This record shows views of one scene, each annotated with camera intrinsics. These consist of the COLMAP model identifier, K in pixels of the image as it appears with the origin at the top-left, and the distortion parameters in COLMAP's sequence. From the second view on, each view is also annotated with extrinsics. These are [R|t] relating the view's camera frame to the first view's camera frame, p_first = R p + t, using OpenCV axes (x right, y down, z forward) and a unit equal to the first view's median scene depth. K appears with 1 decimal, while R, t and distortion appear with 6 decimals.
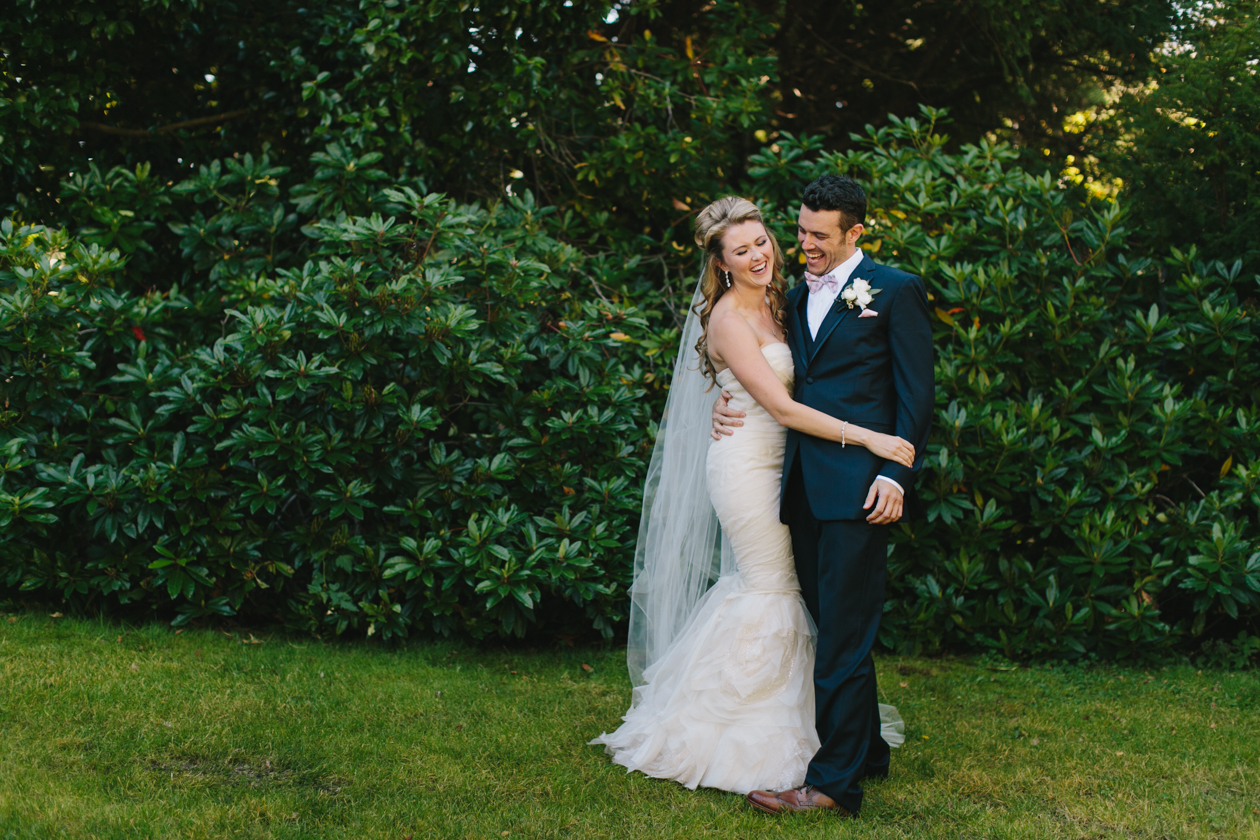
lens RADIAL K [[1845.1, 0, 630.0], [0, 1845.1, 420.0], [0, 0, 1]] dist [-0.183532, 0.460842]
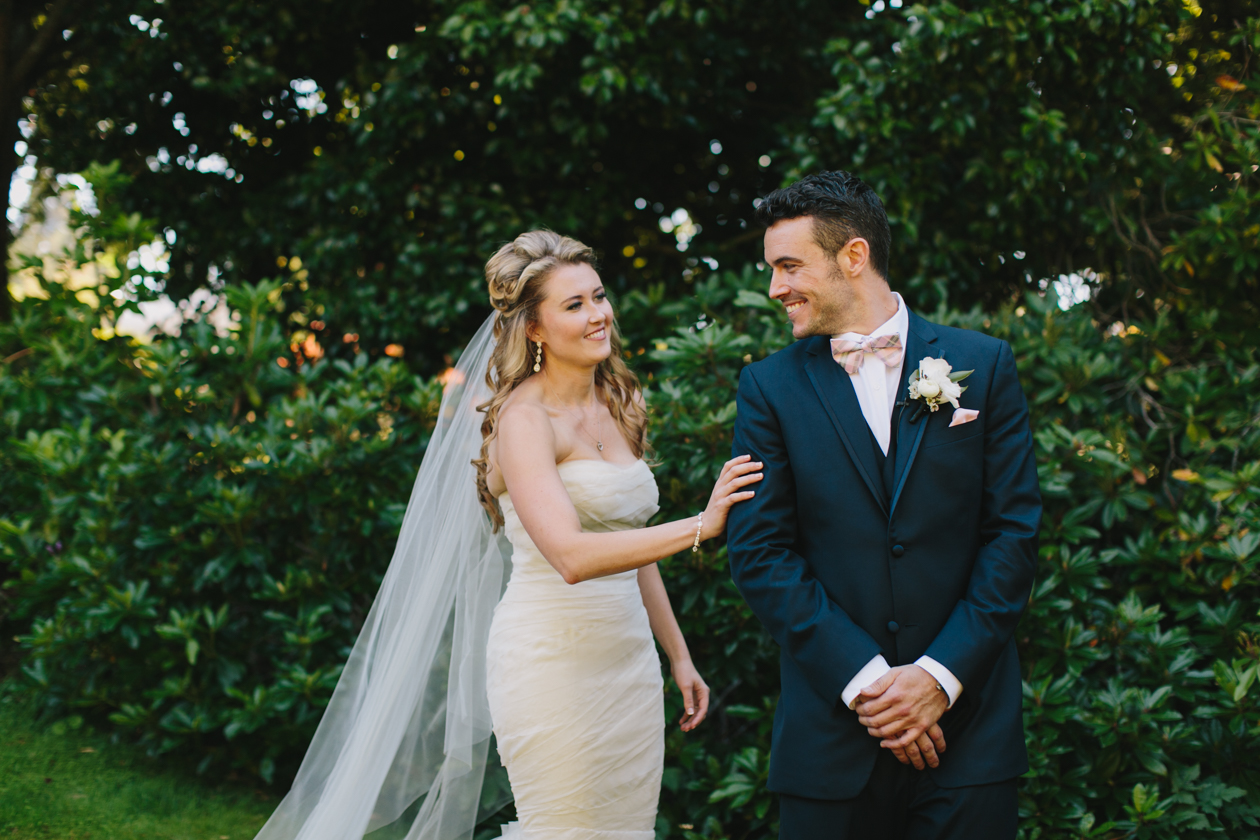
lens RADIAL K [[1845.1, 0, 630.0], [0, 1845.1, 420.0], [0, 0, 1]] dist [-0.183532, 0.460842]
pose [[0.846470, -0.033255, -0.531398, 0.209114], [-0.007920, 0.997151, -0.075018, -0.011821], [0.532378, 0.067709, 0.843794, 0.289076]]
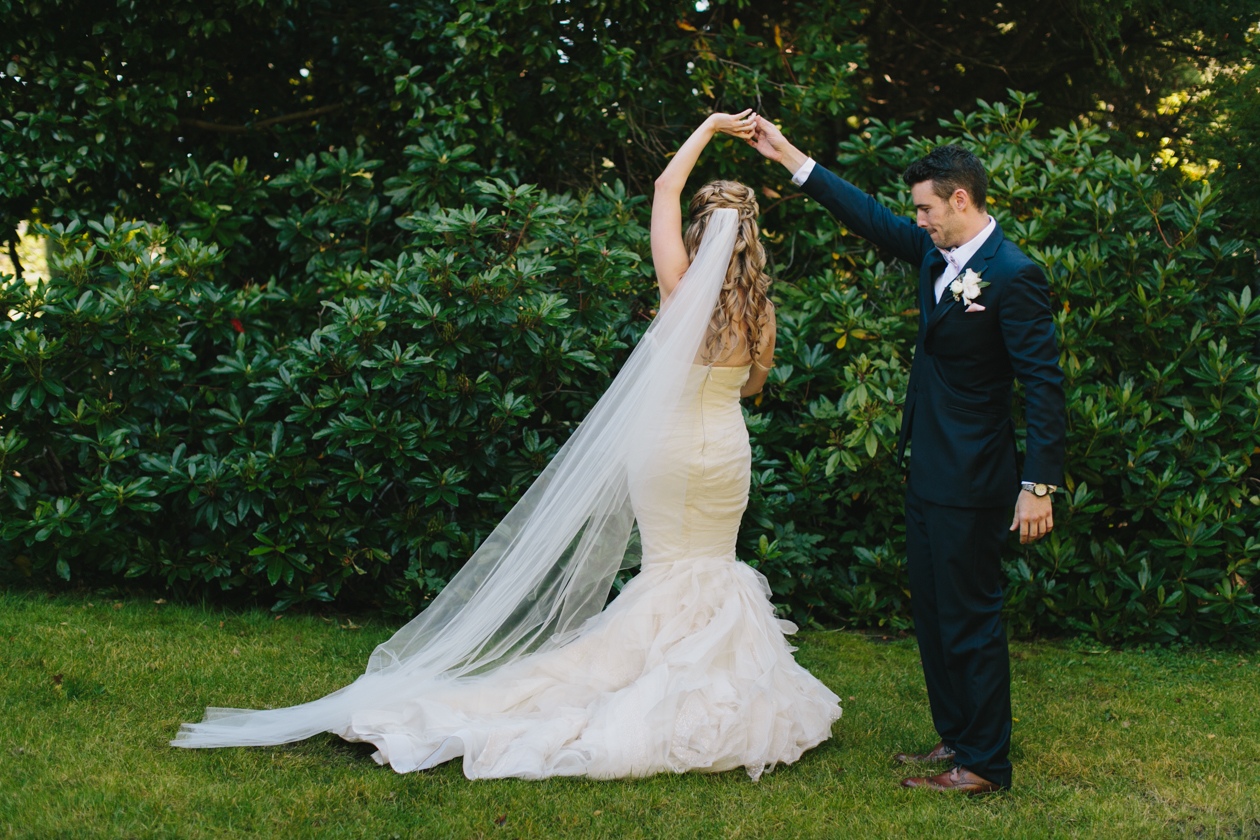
lens RADIAL K [[1845.1, 0, 630.0], [0, 1845.1, 420.0], [0, 0, 1]] dist [-0.183532, 0.460842]
pose [[0.998583, -0.007516, -0.052690, 0.003148], [0.007866, 0.999948, 0.006447, 0.000463], [0.052639, -0.006852, 0.998590, -0.009964]]
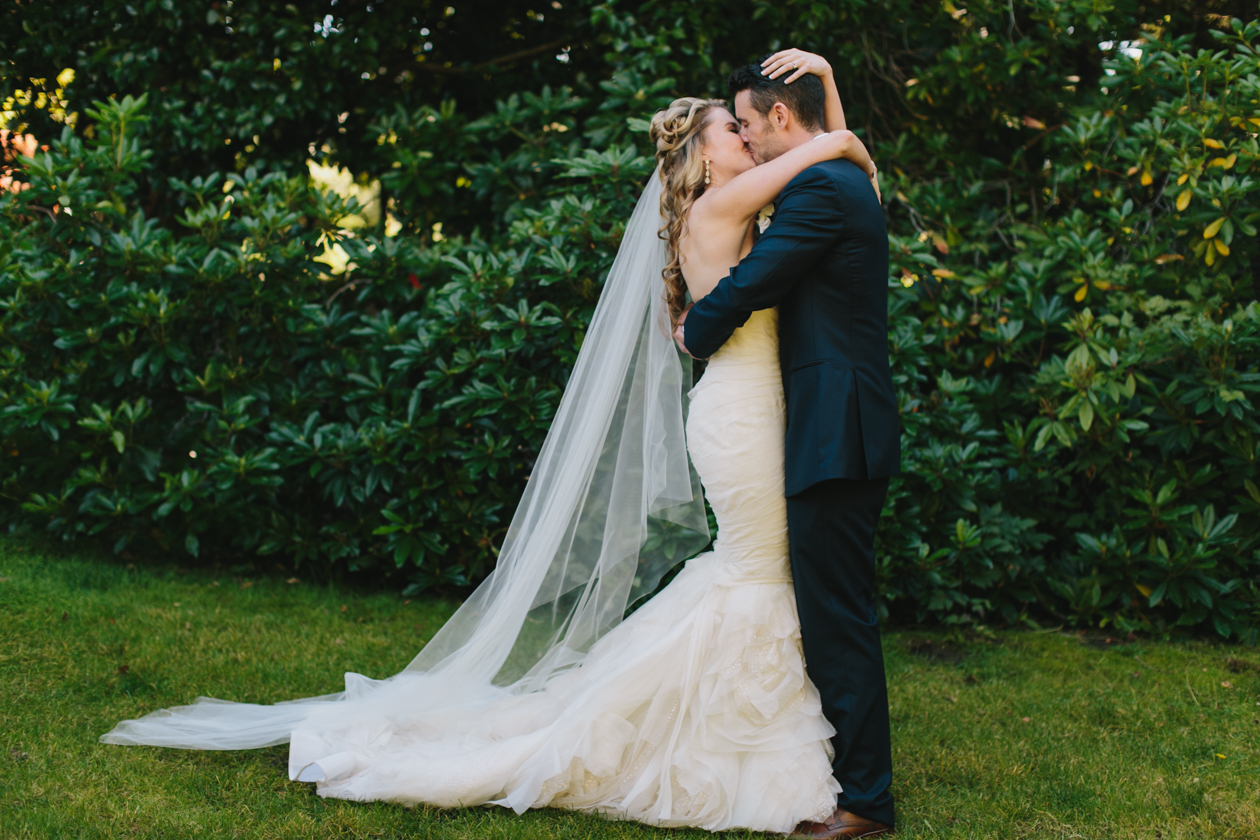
lens RADIAL K [[1845.1, 0, 630.0], [0, 1845.1, 420.0], [0, 0, 1]] dist [-0.183532, 0.460842]
pose [[0.957793, 0.000279, -0.287458, 0.112554], [0.010509, 0.999297, 0.035985, -0.008528], [0.287266, -0.037487, 0.957117, 0.114330]]
